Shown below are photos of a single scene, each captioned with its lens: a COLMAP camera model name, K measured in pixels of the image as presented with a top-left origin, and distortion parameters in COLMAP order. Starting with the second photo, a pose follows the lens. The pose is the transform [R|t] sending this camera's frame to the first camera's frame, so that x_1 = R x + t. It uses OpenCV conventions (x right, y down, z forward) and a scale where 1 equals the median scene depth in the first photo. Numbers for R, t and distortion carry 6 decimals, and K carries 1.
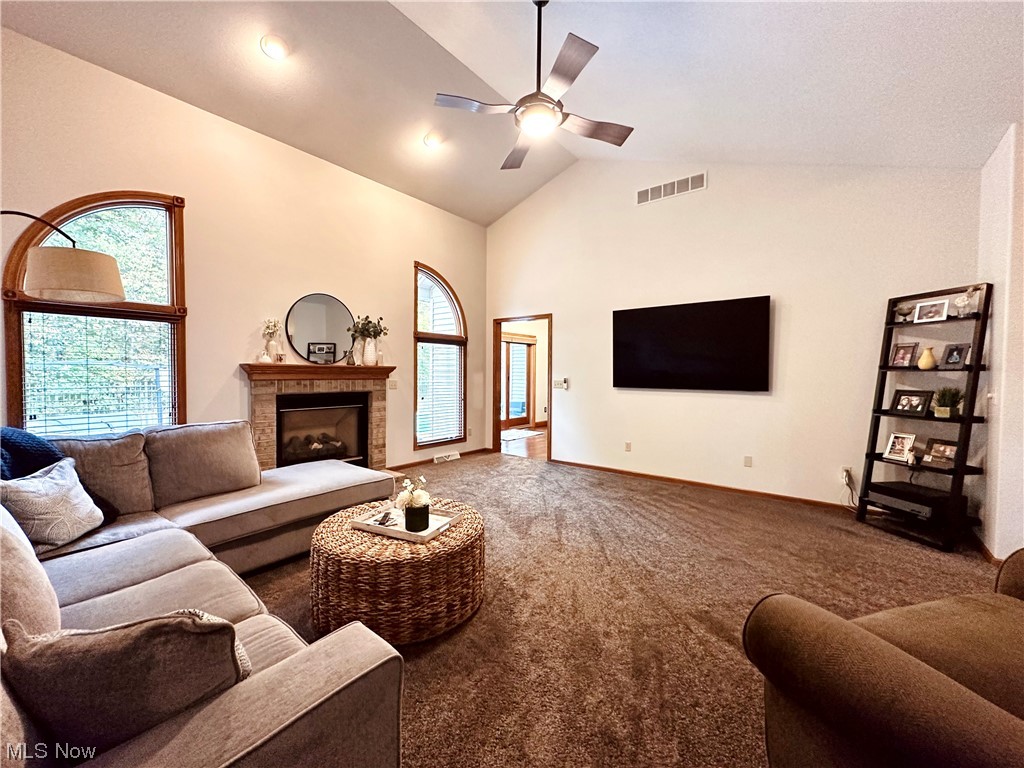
lens RADIAL K [[411.1, 0, 511.0], [0, 411.1, 384.2], [0, 0, 1]] dist [-0.002967, 0.000556]
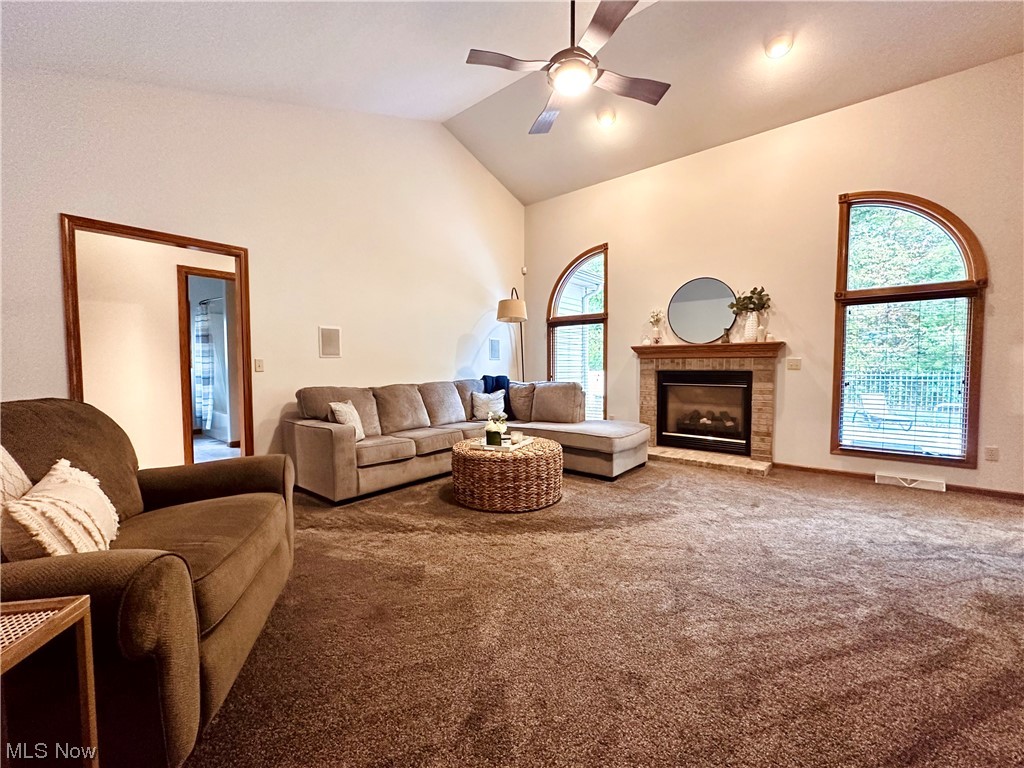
lens RADIAL K [[411.1, 0, 511.0], [0, 411.1, 384.2], [0, 0, 1]] dist [-0.002967, 0.000556]
pose [[-0.014654, 0.035788, -0.999252, 0.602420], [-0.028948, 0.998925, 0.036201, 0.030881], [0.999473, 0.029457, -0.013602, 0.508822]]
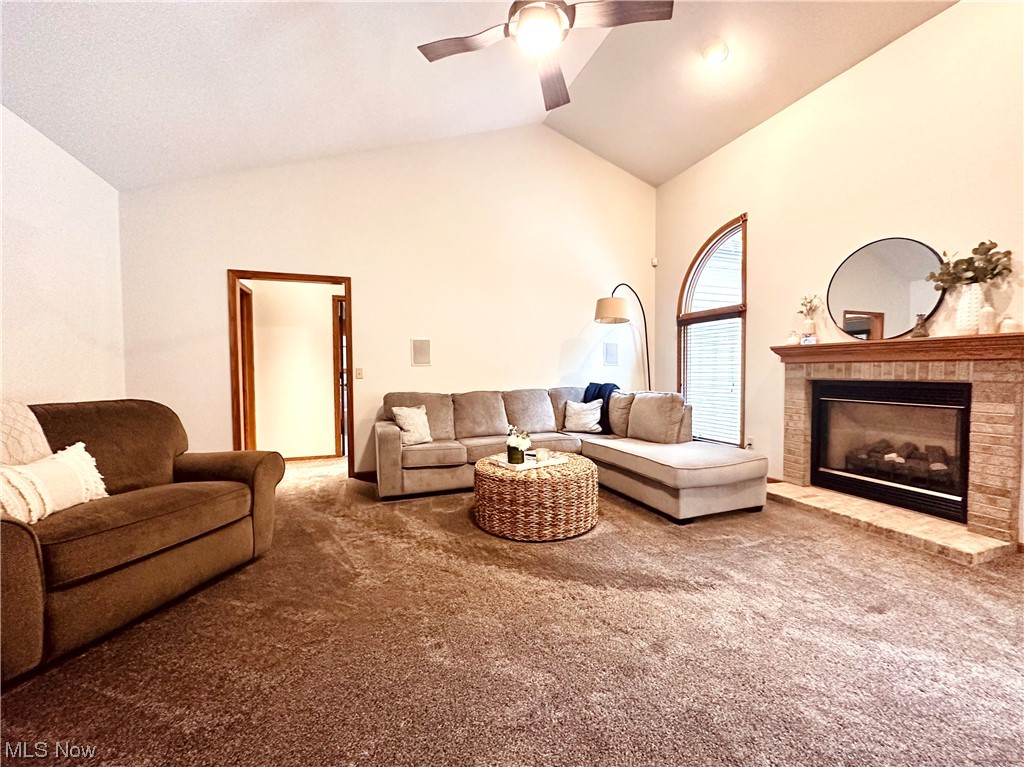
lens RADIAL K [[411.1, 0, 511.0], [0, 411.1, 383.7], [0, 0, 1]] dist [-0.002967, 0.000556]
pose [[-0.510285, 0.022901, -0.859701, 0.455286], [-0.026175, 0.998769, 0.042143, 0.012500], [0.859607, 0.044008, -0.509057, 0.794623]]
